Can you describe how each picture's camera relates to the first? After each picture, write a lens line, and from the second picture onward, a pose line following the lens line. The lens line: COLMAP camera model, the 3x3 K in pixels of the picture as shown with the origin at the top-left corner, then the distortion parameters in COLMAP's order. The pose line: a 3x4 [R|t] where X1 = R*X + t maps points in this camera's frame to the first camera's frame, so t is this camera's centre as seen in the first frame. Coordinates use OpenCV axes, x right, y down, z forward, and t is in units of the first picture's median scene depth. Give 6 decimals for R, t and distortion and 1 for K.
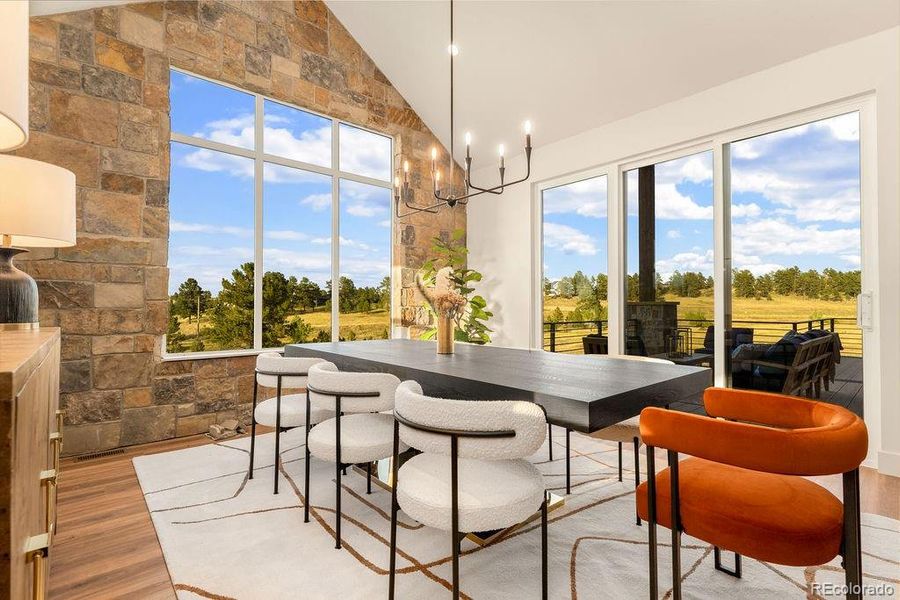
lens RADIAL K [[421.3, 0, 444.8], [0, 421.3, 302.8], [0, 0, 1]] dist [-0.001589, -0.000090]
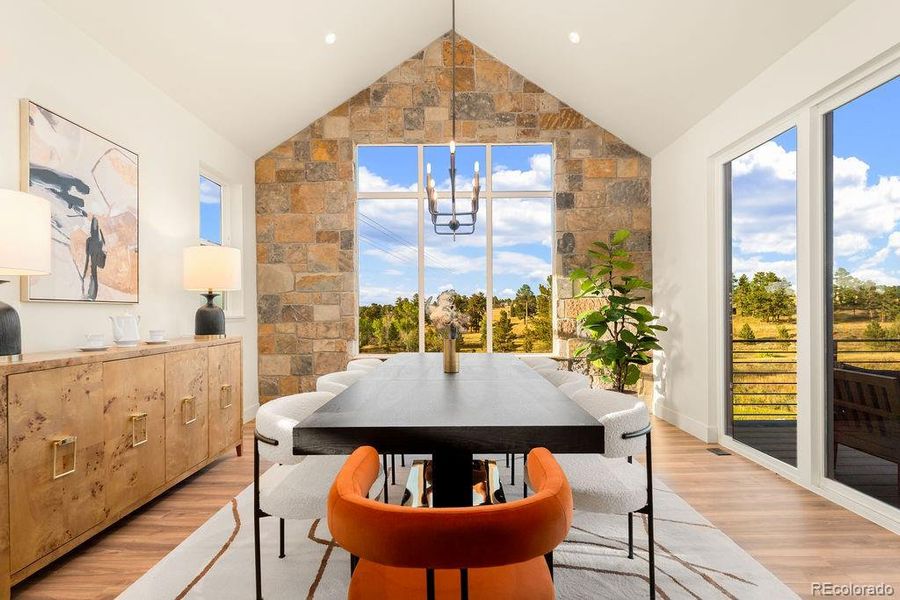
lens RADIAL K [[425.4, 0, 452.8], [0, 425.4, 313.7], [0, 0, 1]] dist [-0.002646, -0.000452]
pose [[0.749386, 0.000137, -0.662133, 0.520403], [0.013874, 0.999777, 0.015909, -0.030166], [0.661988, -0.021108, 0.749217, 0.160760]]
